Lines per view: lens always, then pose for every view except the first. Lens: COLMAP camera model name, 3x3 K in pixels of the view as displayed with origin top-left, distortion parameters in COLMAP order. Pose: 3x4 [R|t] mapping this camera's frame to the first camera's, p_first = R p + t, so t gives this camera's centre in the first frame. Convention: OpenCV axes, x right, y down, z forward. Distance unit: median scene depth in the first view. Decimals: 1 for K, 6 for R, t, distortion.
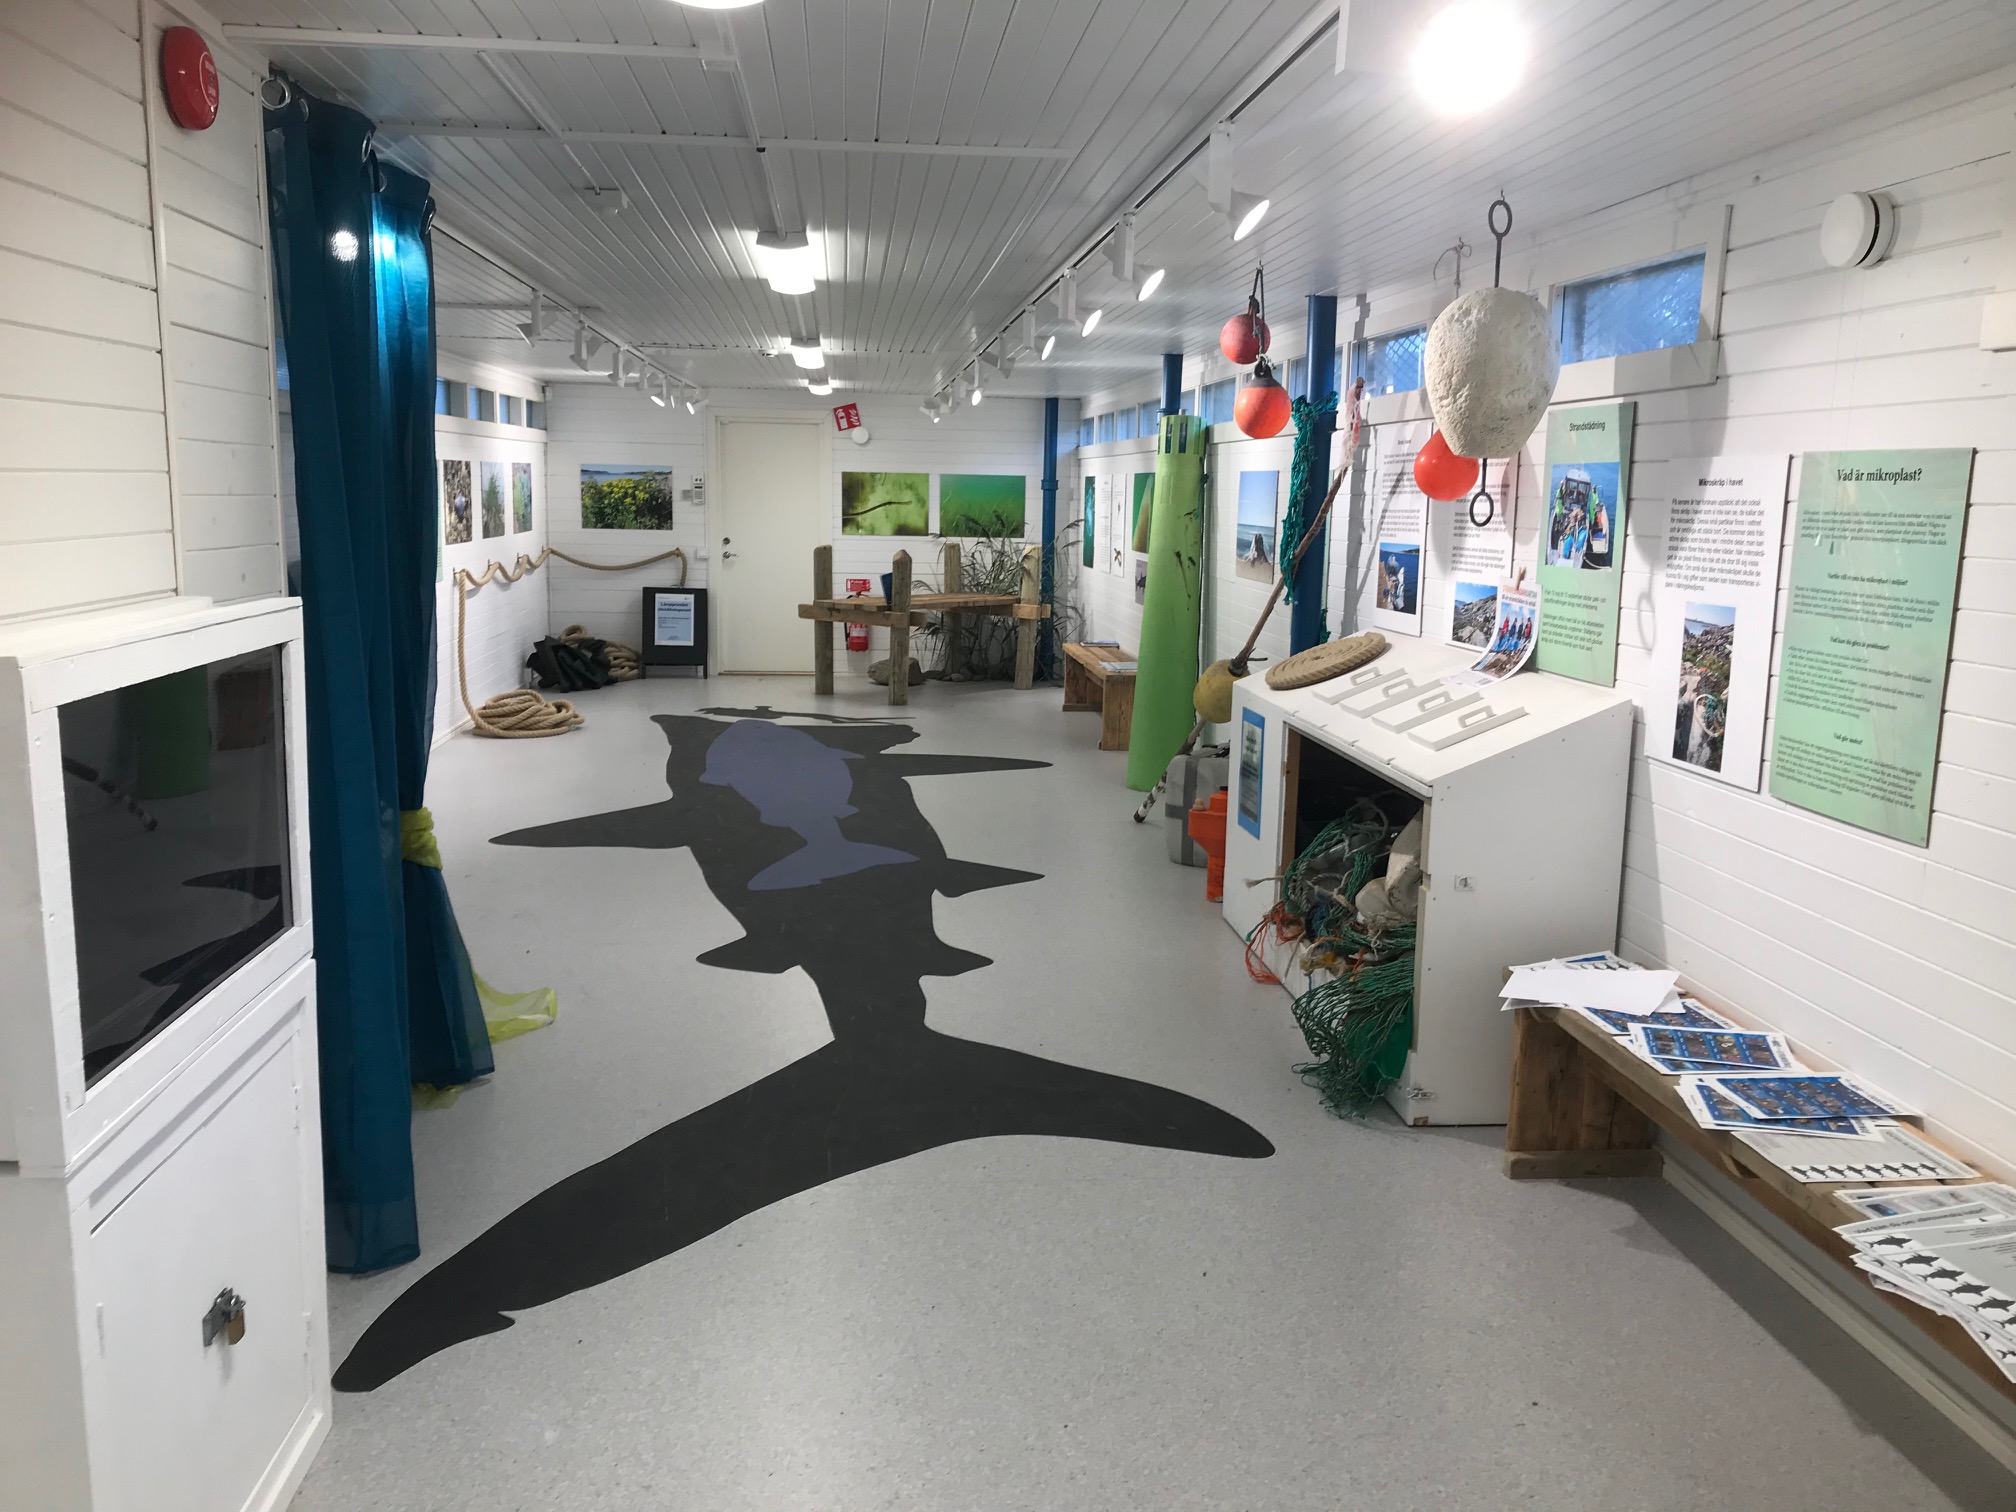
lens RADIAL K [[1658.3, 0, 1007.7], [0, 1658.3, 758.2], [0, 0, 1]] dist [-0.044017, 0.004895]
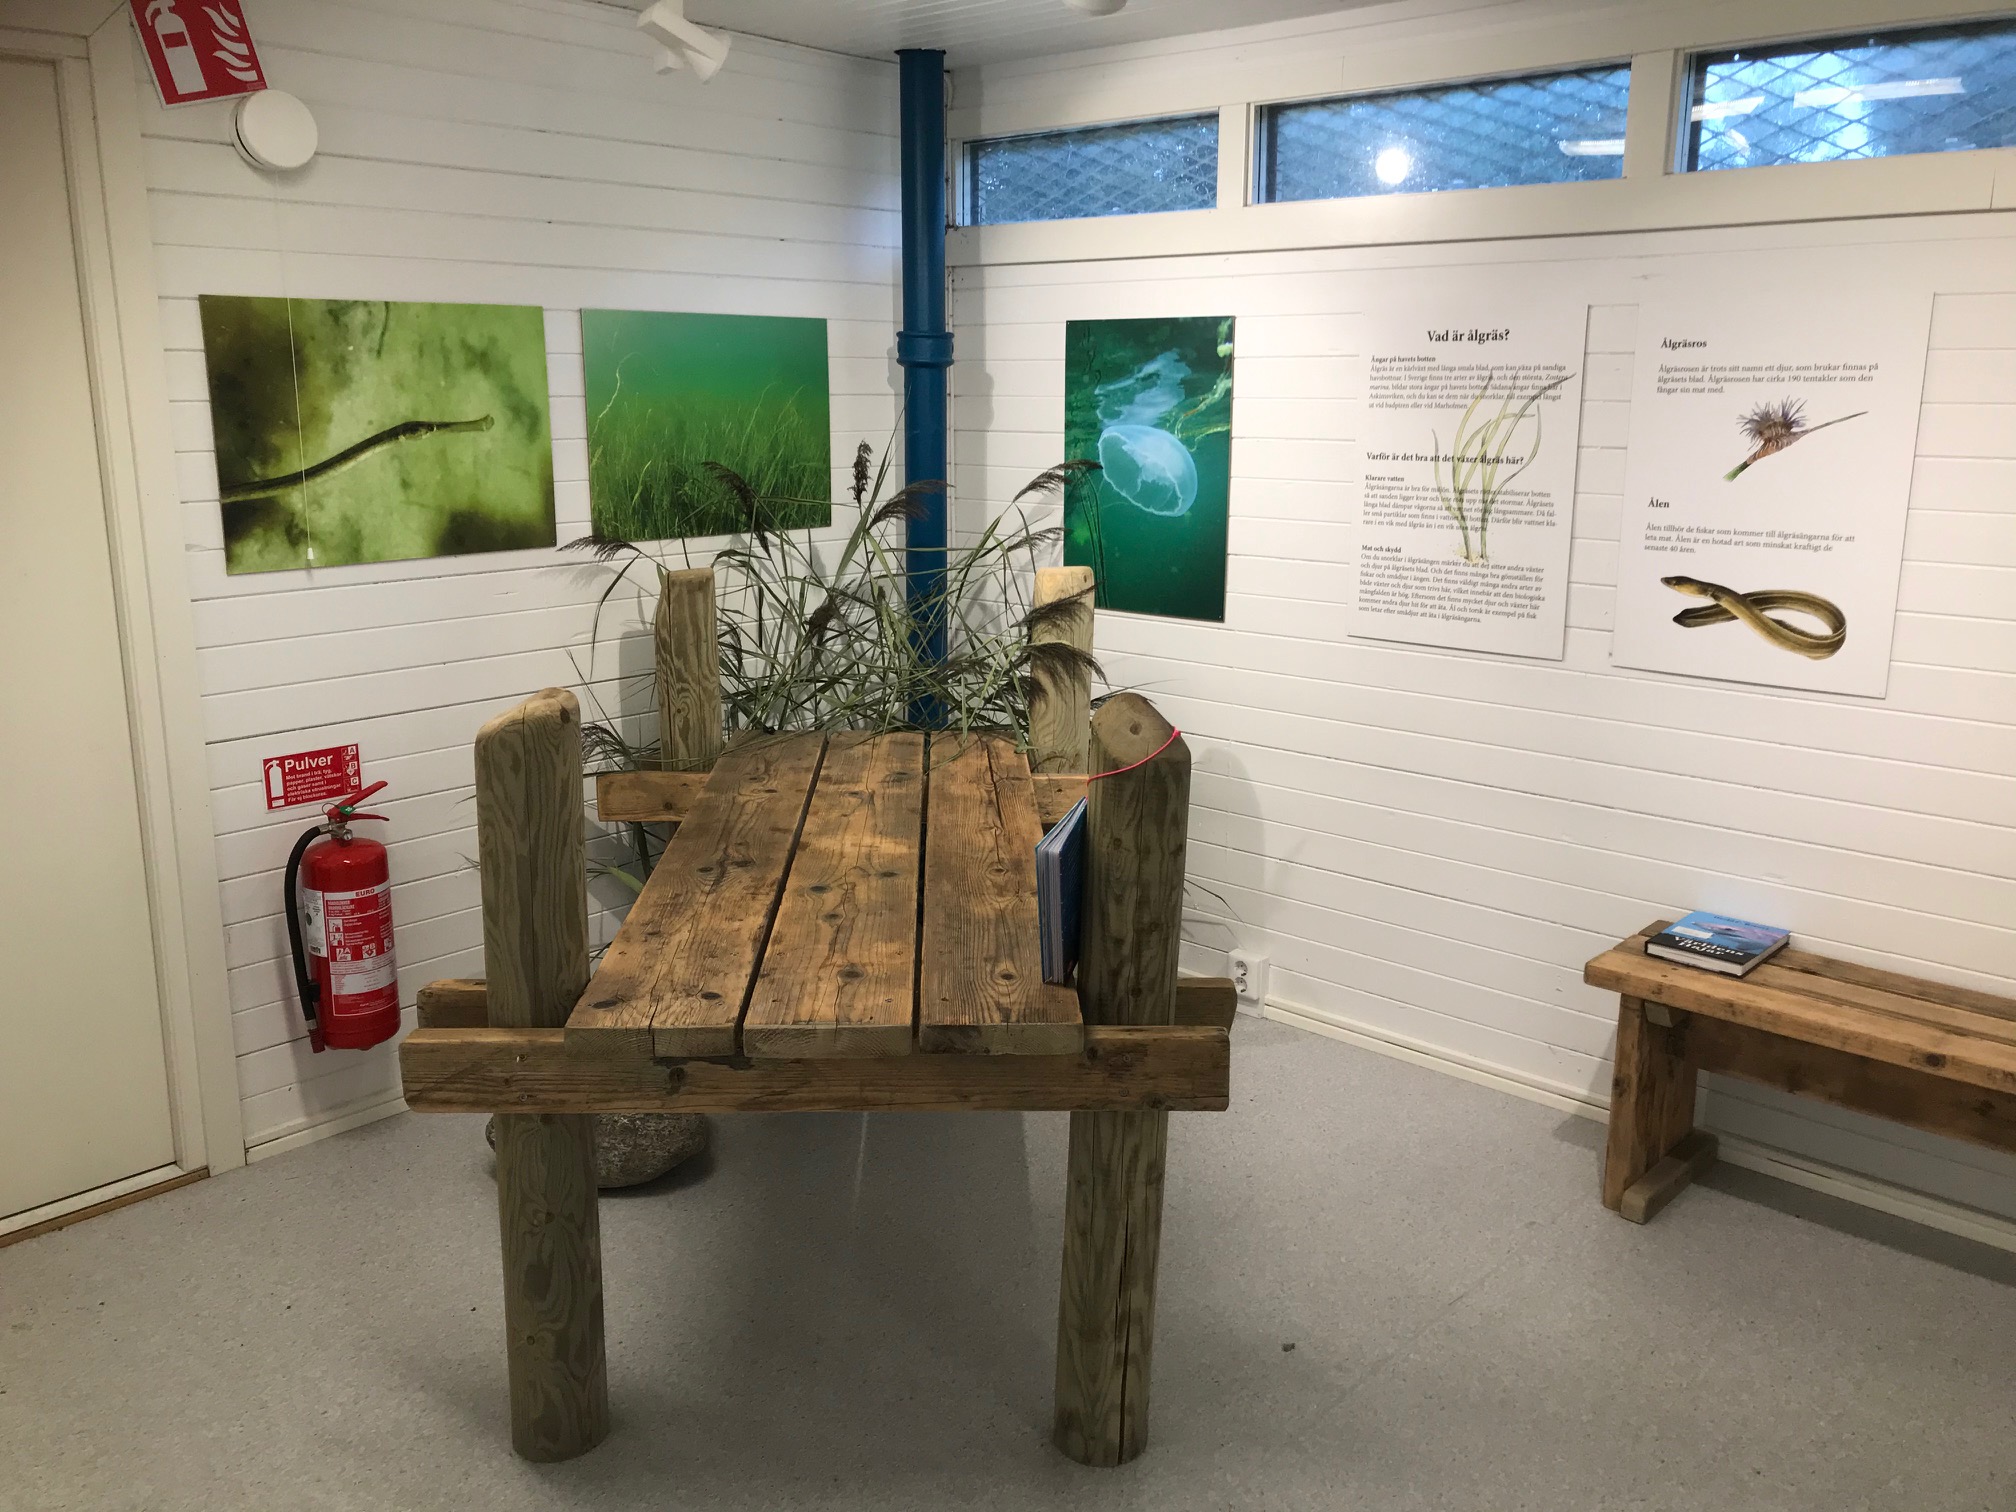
lens RADIAL K [[1658.3, 0, 1005.5], [0, 1658.3, 756.4], [0, 0, 1]] dist [-0.044017, 0.004895]
pose [[0.909563, -0.106798, 0.401608, -0.093116], [0.077757, 0.993083, 0.087981, -0.118731], [-0.408226, -0.048797, 0.911576, 0.729343]]
